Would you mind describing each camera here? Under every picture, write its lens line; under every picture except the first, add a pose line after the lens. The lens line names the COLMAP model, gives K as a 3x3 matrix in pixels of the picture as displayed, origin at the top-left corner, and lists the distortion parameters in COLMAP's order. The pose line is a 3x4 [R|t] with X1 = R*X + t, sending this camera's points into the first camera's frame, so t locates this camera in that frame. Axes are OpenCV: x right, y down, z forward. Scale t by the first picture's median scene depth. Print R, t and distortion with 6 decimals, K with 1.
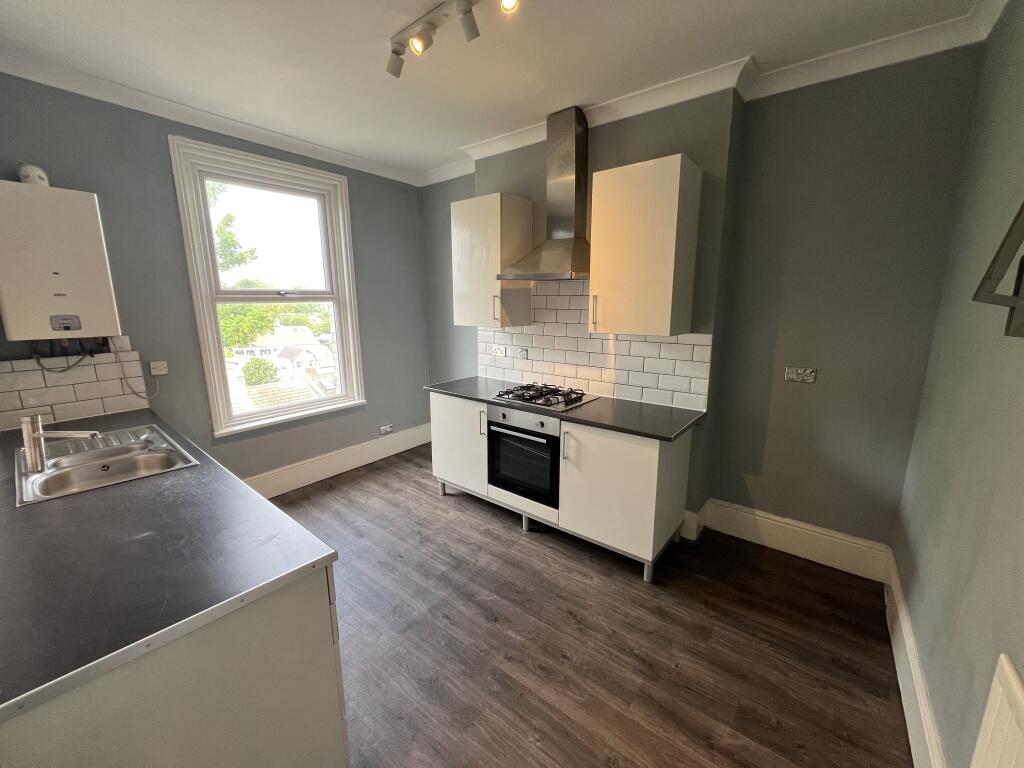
lens RADIAL K [[413.1, 0, 515.0], [0, 413.1, 384.5], [0, 0, 1]] dist [0.002064, 0.000190]
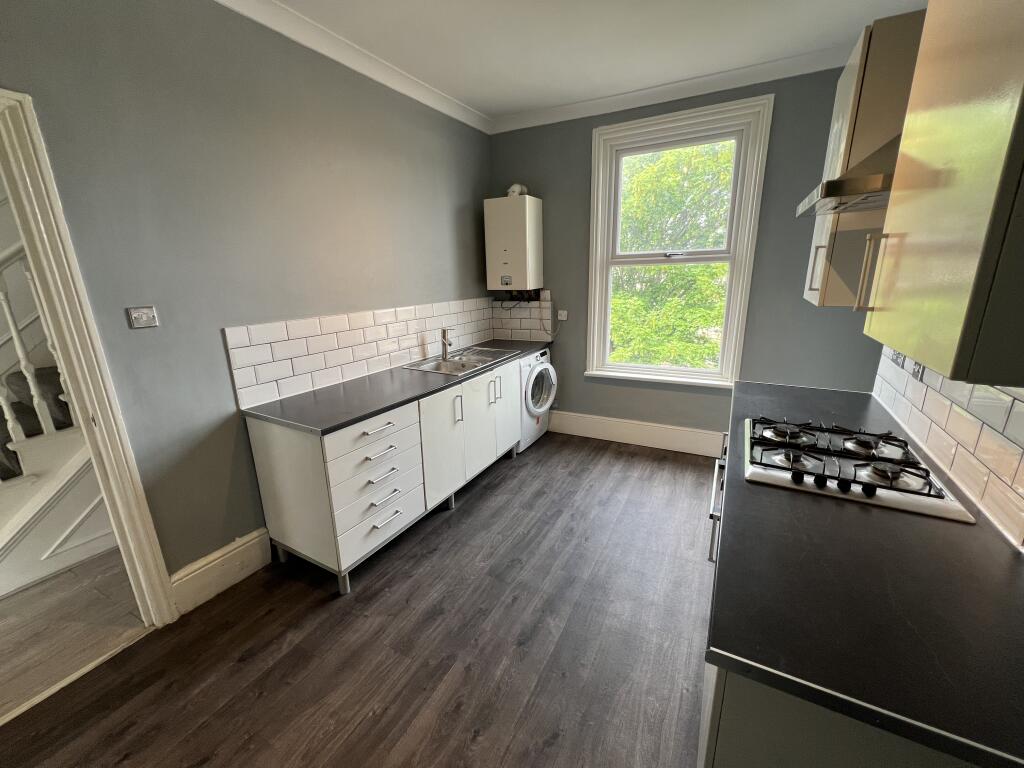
lens RADIAL K [[413.1, 0, 515.0], [0, 413.1, 384.5], [0, 0, 1]] dist [0.002064, 0.000190]
pose [[0.177703, 0.261856, -0.948606, 0.510466], [-0.171708, 0.957411, 0.232120, -0.116842], [0.968988, 0.121635, 0.215097, 0.603828]]
